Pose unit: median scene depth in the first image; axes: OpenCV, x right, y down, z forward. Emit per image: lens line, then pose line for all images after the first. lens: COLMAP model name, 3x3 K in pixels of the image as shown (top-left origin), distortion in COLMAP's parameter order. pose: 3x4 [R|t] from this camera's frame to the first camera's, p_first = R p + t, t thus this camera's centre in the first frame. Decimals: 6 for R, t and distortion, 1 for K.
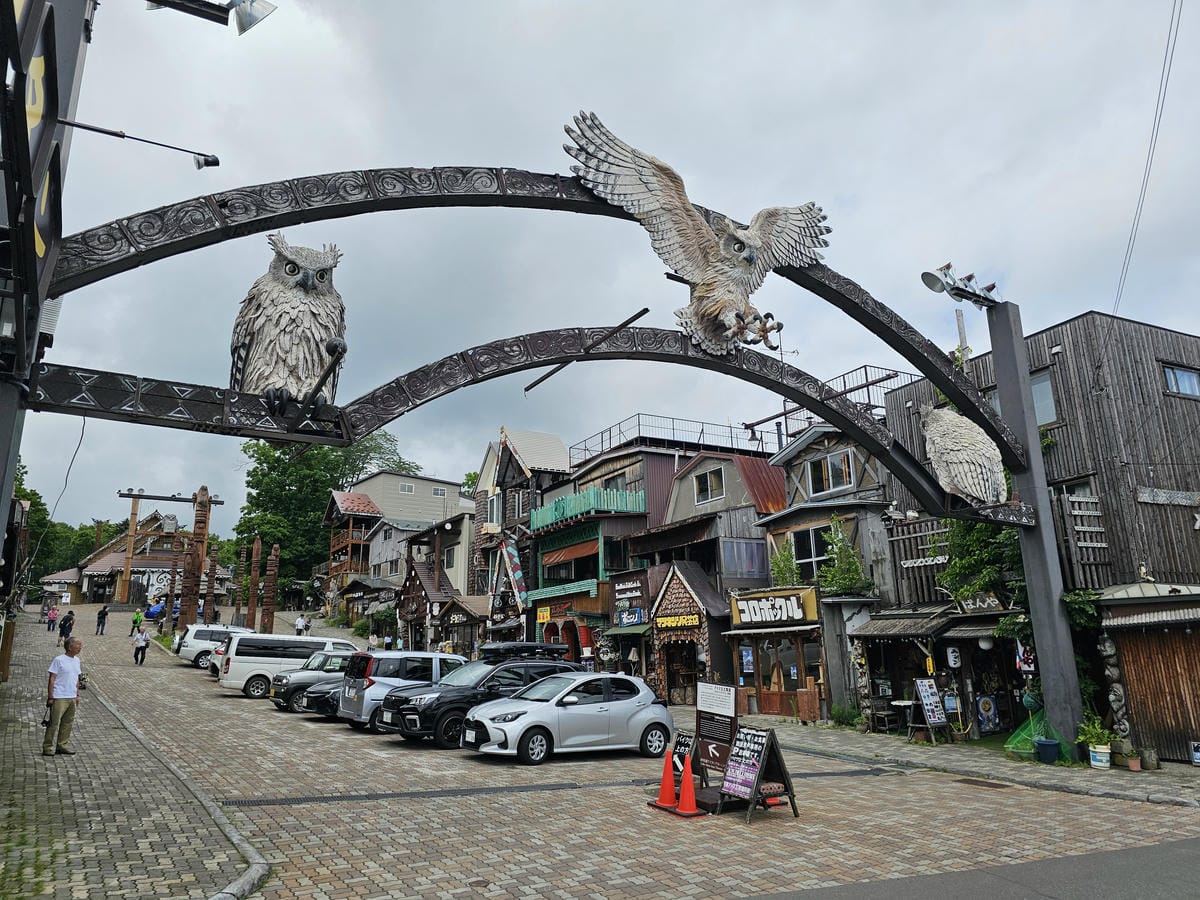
lens RADIAL K [[804.3, 0, 600.5], [0, 804.3, 448.4], [0, 0, 1]] dist [0.039098, -0.000941]
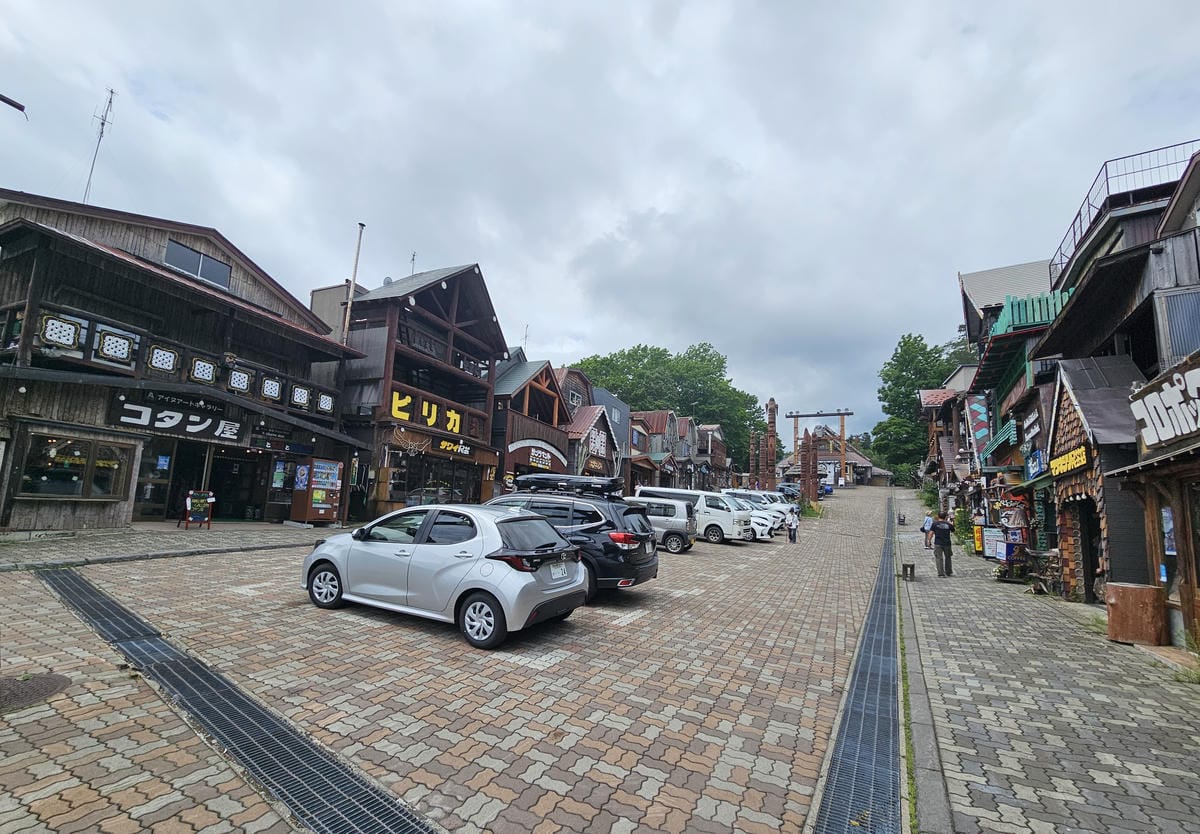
lens RADIAL K [[508.0, 0, 600.0], [0, 508.0, 458.1], [0, 0, 1]] dist [-0.000273, -0.000035]
pose [[0.485238, -0.056474, -0.872556, 0.245958], [0.159629, 0.986863, 0.024900, 0.147497], [0.859687, -0.151368, 0.487879, 0.530442]]
